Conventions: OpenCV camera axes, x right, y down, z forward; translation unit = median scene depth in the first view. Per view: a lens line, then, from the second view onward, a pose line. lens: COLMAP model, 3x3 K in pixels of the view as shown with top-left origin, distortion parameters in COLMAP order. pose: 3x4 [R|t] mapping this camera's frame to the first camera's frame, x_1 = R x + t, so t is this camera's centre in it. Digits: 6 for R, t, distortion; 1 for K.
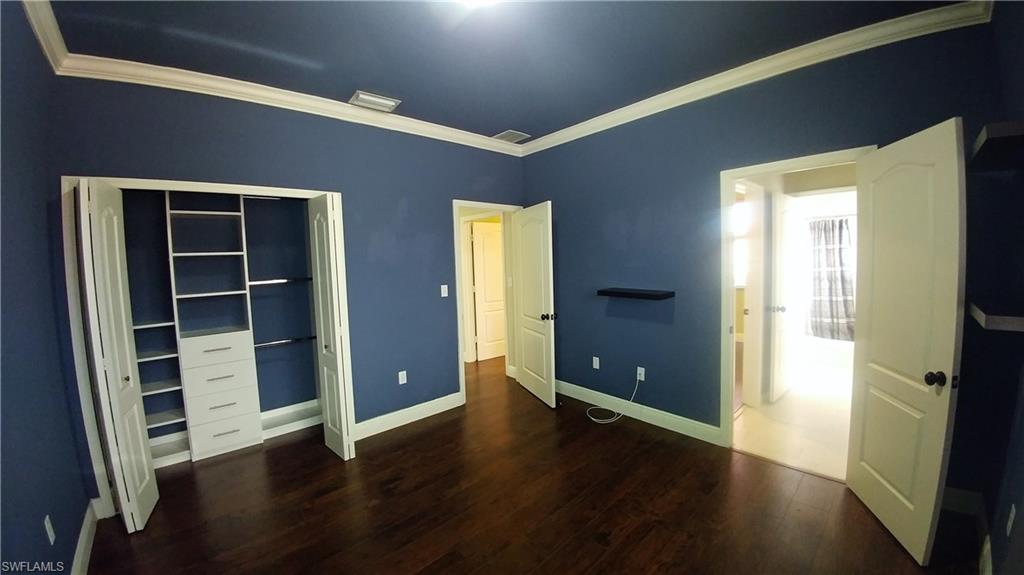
lens RADIAL K [[372.9, 0, 517.8], [0, 372.9, 281.9], [0, 0, 1]] dist [-0.043422, -0.000193]
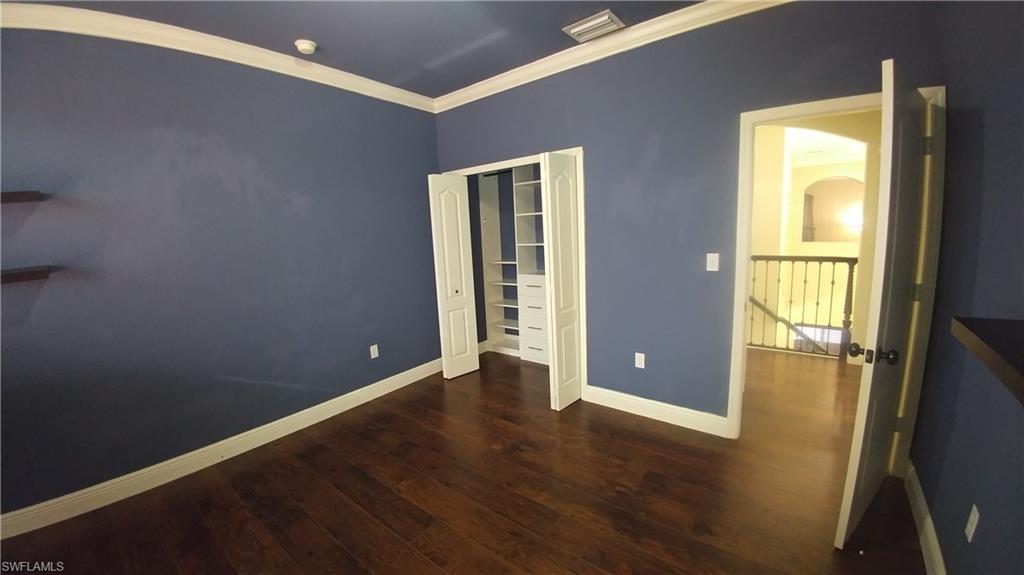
lens RADIAL K [[372.9, 0, 517.8], [0, 372.9, 281.9], [0, 0, 1]] dist [-0.043422, -0.000193]
pose [[0.195708, 0.172026, -0.965456, 0.646405], [-0.020643, 0.984999, 0.171324, -0.082253], [0.980445, -0.013600, 0.196323, 0.902260]]
